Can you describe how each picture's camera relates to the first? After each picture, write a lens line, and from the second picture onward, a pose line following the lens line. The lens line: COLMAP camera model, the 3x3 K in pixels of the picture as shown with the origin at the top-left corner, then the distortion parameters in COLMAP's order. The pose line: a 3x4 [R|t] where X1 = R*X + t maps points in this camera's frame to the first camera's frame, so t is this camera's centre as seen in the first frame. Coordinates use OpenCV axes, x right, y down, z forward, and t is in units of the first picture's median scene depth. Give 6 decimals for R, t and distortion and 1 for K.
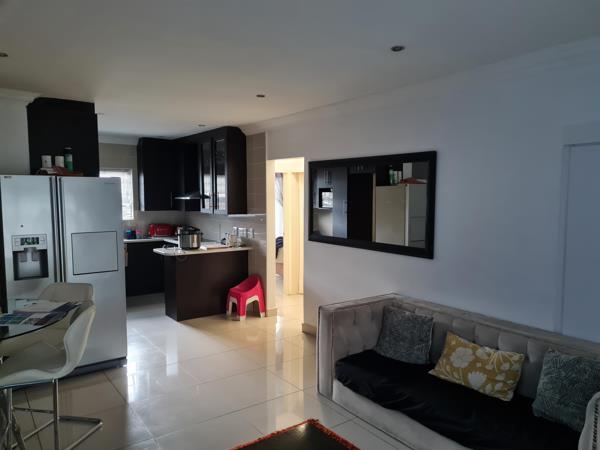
lens RADIAL K [[447.6, 0, 300.0], [0, 447.6, 230.5], [0, 0, 1]] dist [-0.005061, -0.002190]
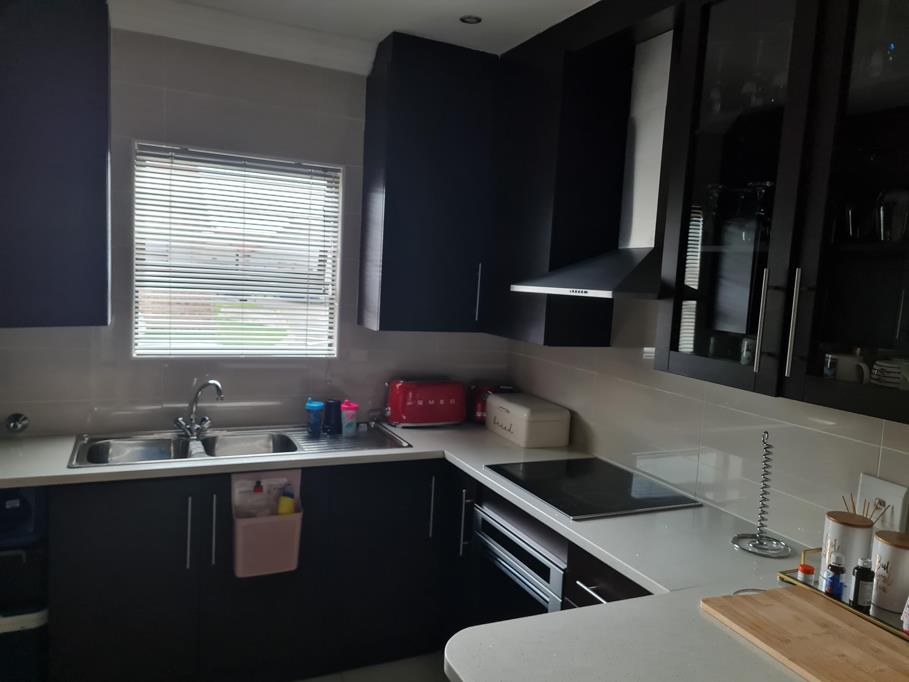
lens RADIAL K [[678.1, 0, 454.5], [0, 678.1, 349.3], [0, 0, 1]] dist [-0.005061, -0.002190]
pose [[0.980406, 0.074890, -0.182199, -0.231542], [-0.071597, 0.997130, 0.024593, -0.044993], [0.183518, -0.011066, 0.982954, 0.619511]]
